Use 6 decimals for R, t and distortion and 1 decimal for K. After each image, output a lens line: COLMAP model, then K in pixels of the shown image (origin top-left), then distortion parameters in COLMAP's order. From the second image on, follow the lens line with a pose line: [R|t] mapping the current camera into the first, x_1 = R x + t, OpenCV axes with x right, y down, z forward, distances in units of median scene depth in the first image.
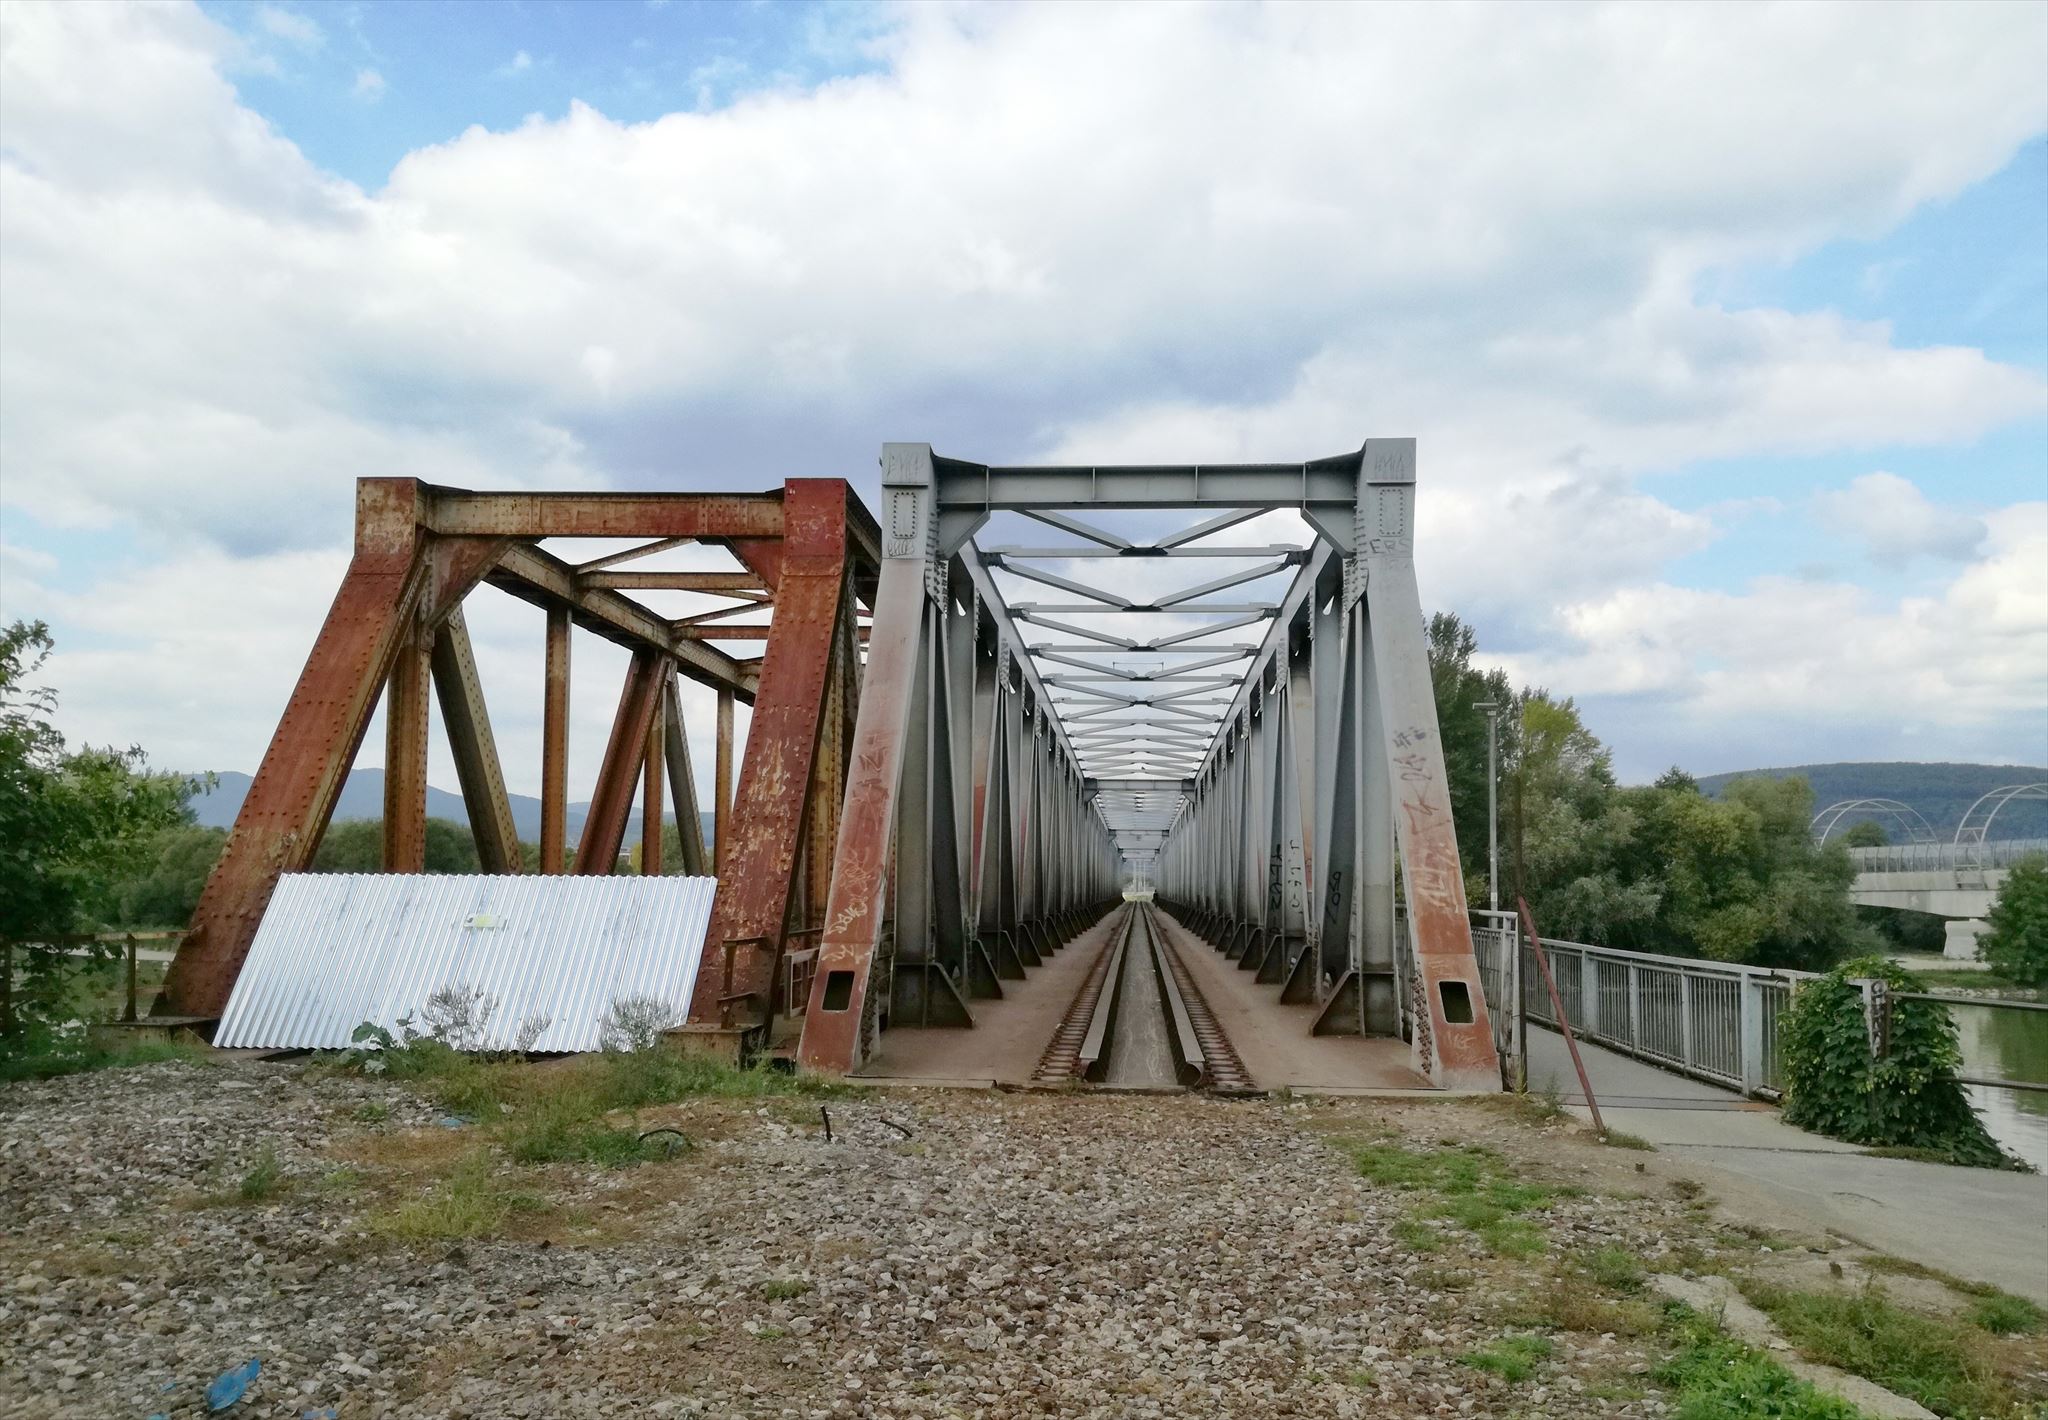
lens RADIAL K [[1689.7, 0, 1022.6], [0, 1689.7, 765.0], [0, 0, 1]] dist [0.188752, -0.439451]
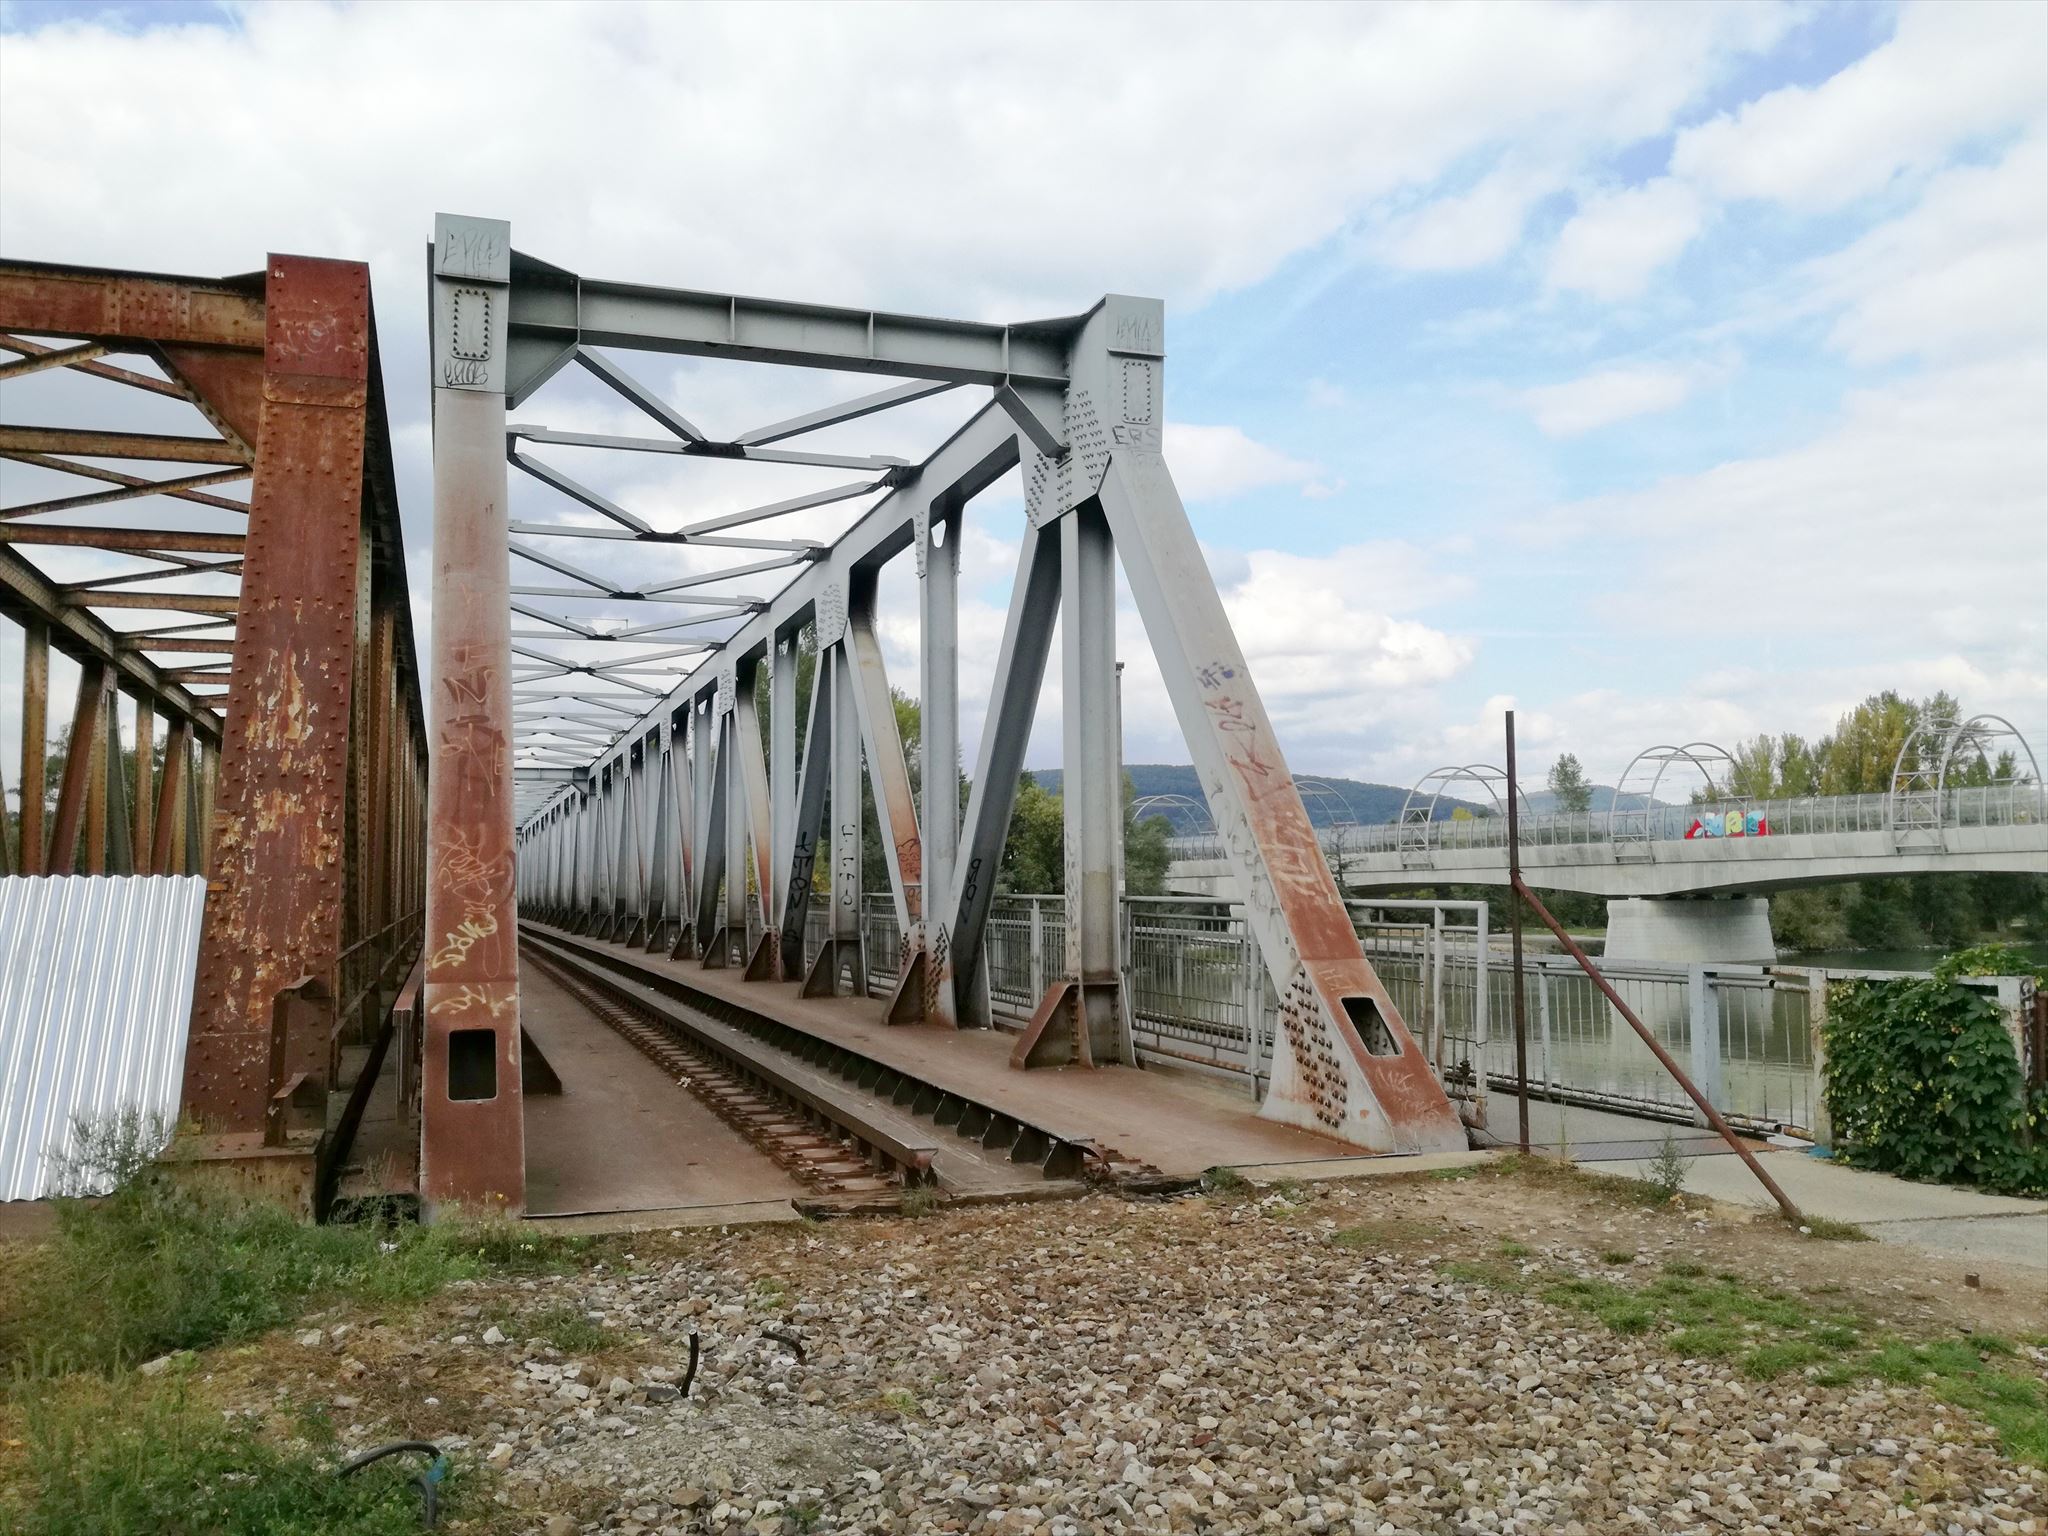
lens RADIAL K [[1691.3, 0, 1024.0], [0, 1691.3, 768.0], [0, 0, 1]] dist [0.137489, -0.267786]
pose [[0.922216, 0.006715, 0.386616, -0.142861], [-0.007672, 0.999970, 0.000933, 0.025068], [-0.386598, -0.003827, 0.922240, 0.335032]]
